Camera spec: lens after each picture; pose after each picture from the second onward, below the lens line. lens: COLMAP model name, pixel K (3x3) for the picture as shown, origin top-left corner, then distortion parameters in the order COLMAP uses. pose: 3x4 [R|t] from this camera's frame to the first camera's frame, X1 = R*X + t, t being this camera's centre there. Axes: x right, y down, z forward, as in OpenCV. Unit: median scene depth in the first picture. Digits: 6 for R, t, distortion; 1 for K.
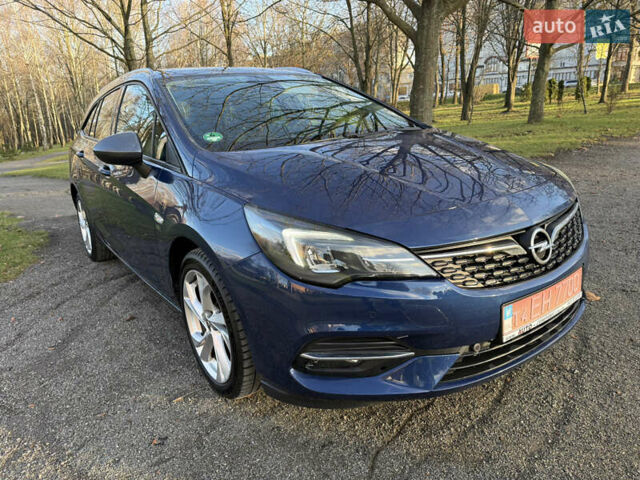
lens RADIAL K [[472.3, 0, 320.0], [0, 472.3, 240.0], [0, 0, 1]] dist [-0.024626, 0.000748]
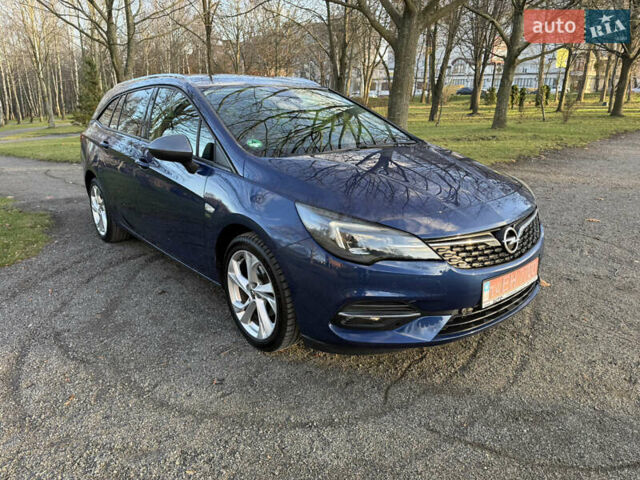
lens RADIAL K [[472.3, 0, 320.0], [0, 472.3, 240.0], [0, 0, 1]] dist [-0.024626, 0.000748]
pose [[0.996161, 0.033566, 0.080845, -0.127369], [-0.035206, 0.999201, 0.018937, 0.003787], [-0.080145, -0.021711, 0.996547, -0.211590]]
